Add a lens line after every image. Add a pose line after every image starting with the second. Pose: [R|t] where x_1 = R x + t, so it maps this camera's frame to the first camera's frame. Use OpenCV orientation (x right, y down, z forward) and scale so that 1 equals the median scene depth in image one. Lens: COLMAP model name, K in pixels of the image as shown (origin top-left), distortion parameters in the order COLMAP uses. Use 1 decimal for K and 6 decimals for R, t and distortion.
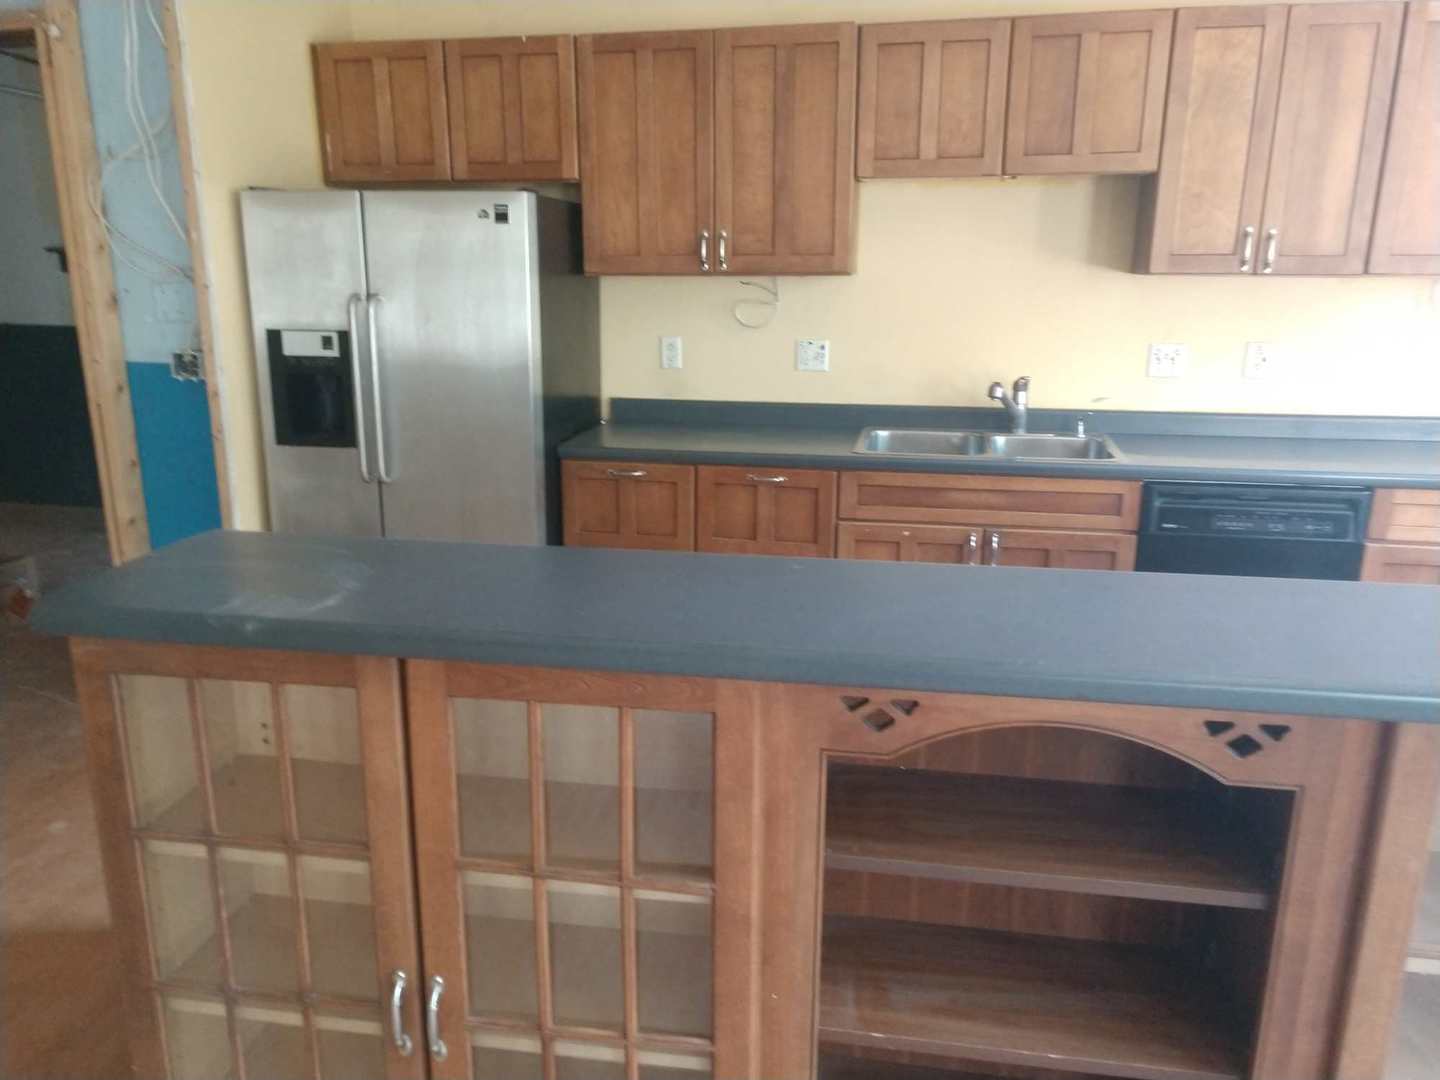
lens RADIAL K [[1096.5, 0, 704.5], [0, 1096.5, 542.3], [0, 0, 1]] dist [0.020117, -0.016053]
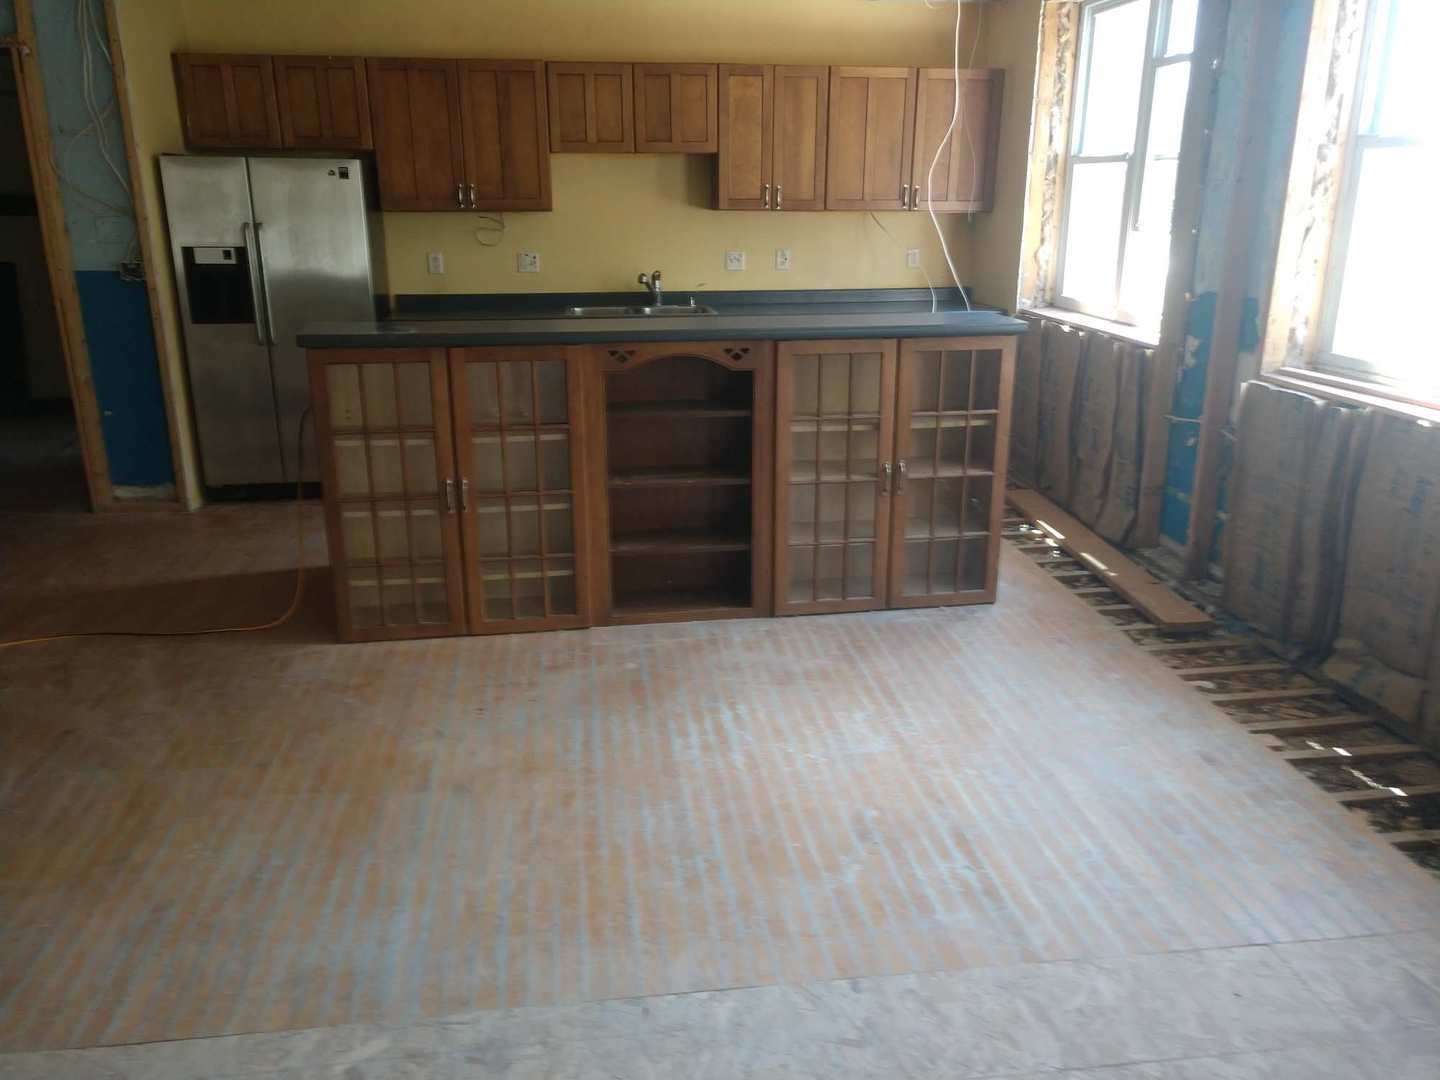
lens RADIAL K [[1096.5, 0, 723.3], [0, 1096.5, 547.8], [0, 0, 1]] dist [0.020117, -0.016053]
pose [[0.941938, -0.101319, 0.320137, -0.219417], [0.085482, 0.994335, 0.063180, 0.191539], [-0.324725, -0.032146, 0.945262, -0.714704]]
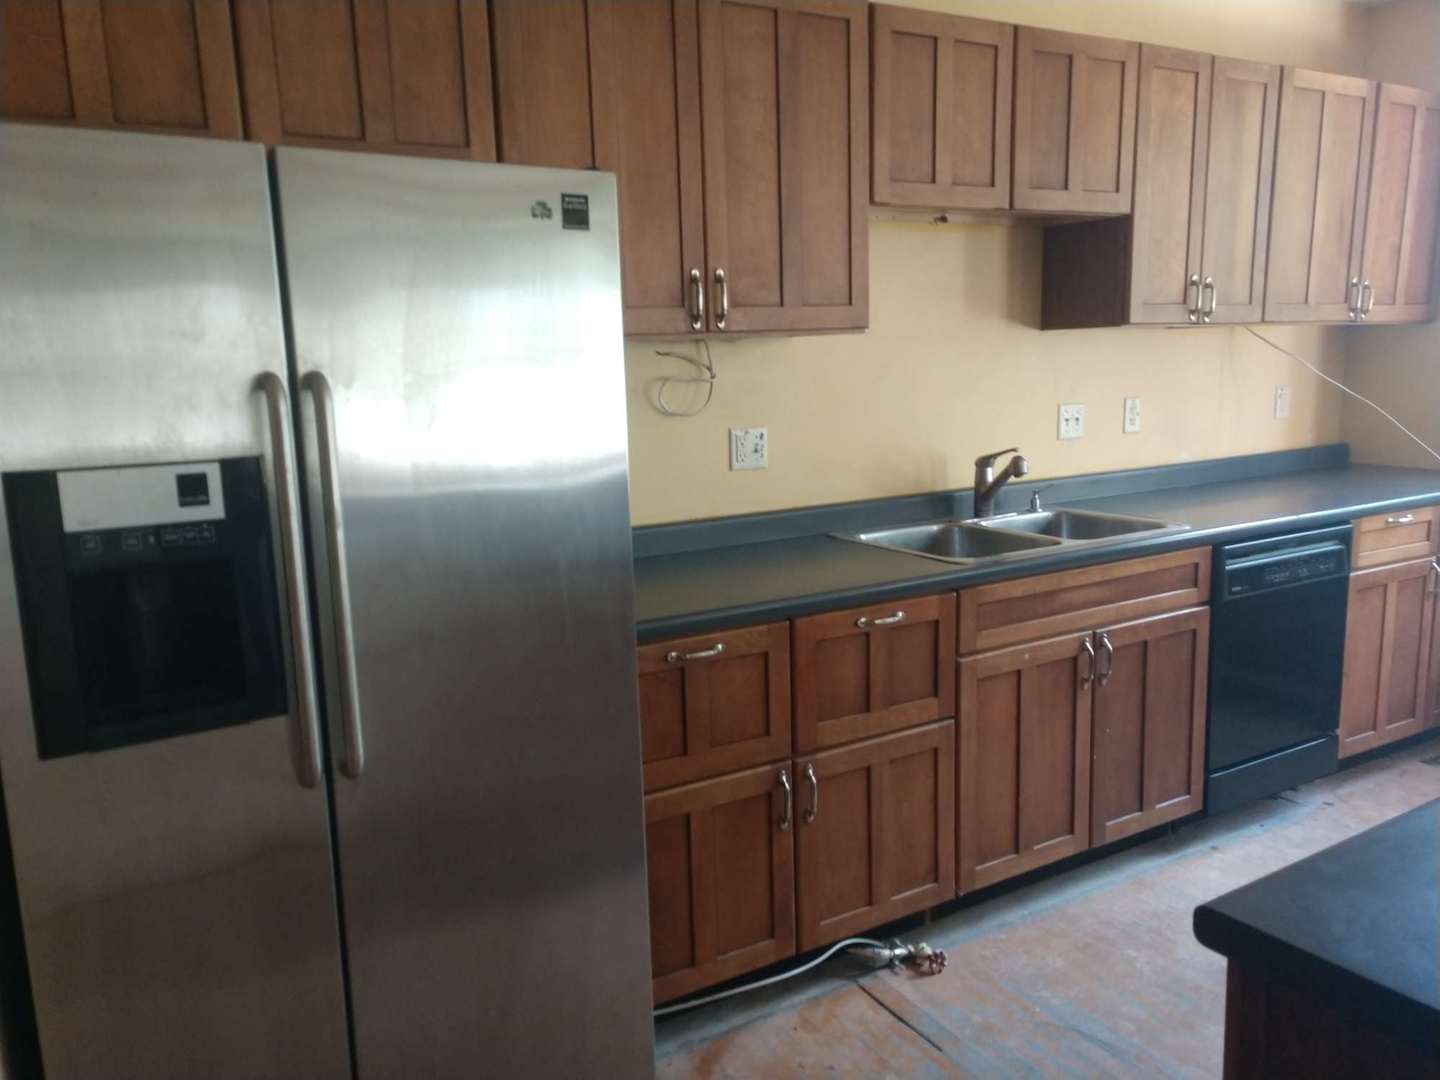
lens RADIAL K [[1096.5, 0, 723.6], [0, 1096.5, 537.2], [0, 0, 1]] dist [0.020117, -0.016053]
pose [[0.746763, -0.130853, 0.652091, -0.463593], [0.198635, 0.979586, -0.030903, -0.108370], [-0.634736, 0.152605, 0.757510, 0.543528]]
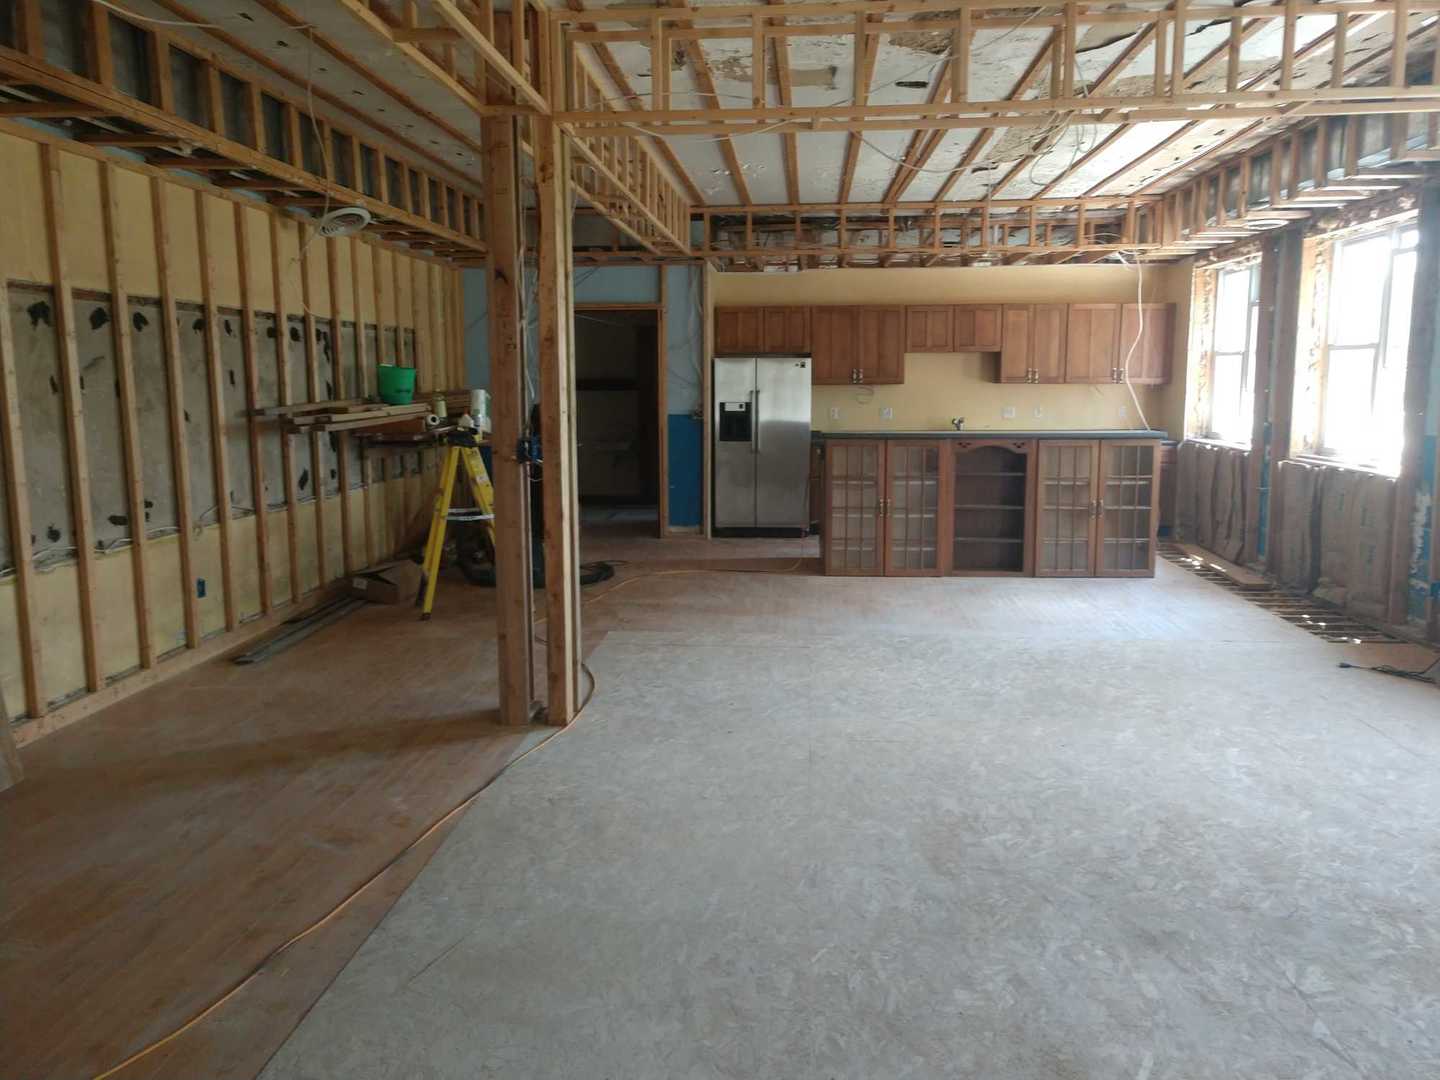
lens RADIAL K [[1096.5, 0, 731.0], [0, 1096.5, 541.5], [0, 0, 1]] dist [0.020117, -0.016053]
pose [[0.990966, -0.022907, 0.132143, -0.767294], [0.038018, 0.992869, -0.112990, 0.519596], [-0.128612, 0.116993, 0.984770, -1.896017]]
